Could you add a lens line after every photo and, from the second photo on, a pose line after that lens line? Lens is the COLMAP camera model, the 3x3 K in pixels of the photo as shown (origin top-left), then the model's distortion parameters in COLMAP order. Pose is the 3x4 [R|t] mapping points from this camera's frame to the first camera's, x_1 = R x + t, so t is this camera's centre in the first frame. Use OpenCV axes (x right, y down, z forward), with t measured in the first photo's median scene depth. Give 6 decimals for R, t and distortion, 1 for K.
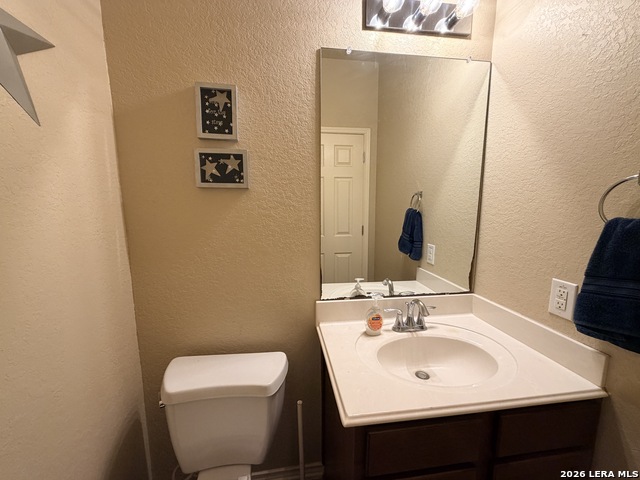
lens RADIAL K [[256.8, 0, 320.5], [0, 256.8, 241.8], [0, 0, 1]] dist [0.003068, 0.000163]
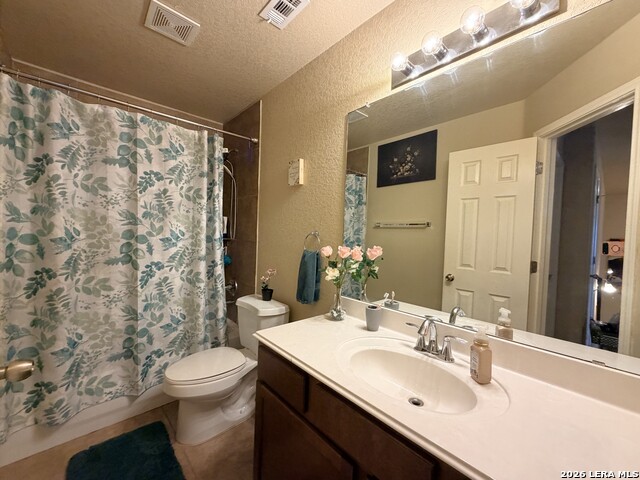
lens RADIAL K [[256.8, 0, 320.6], [0, 256.8, 240.6], [0, 0, 1]] dist [0.003068, 0.000163]
pose [[0.568152, 0.037033, -0.822090, 0.853857], [-0.145579, 0.987754, -0.056115, 0.051259], [0.809944, 0.151561, 0.566586, 0.112849]]
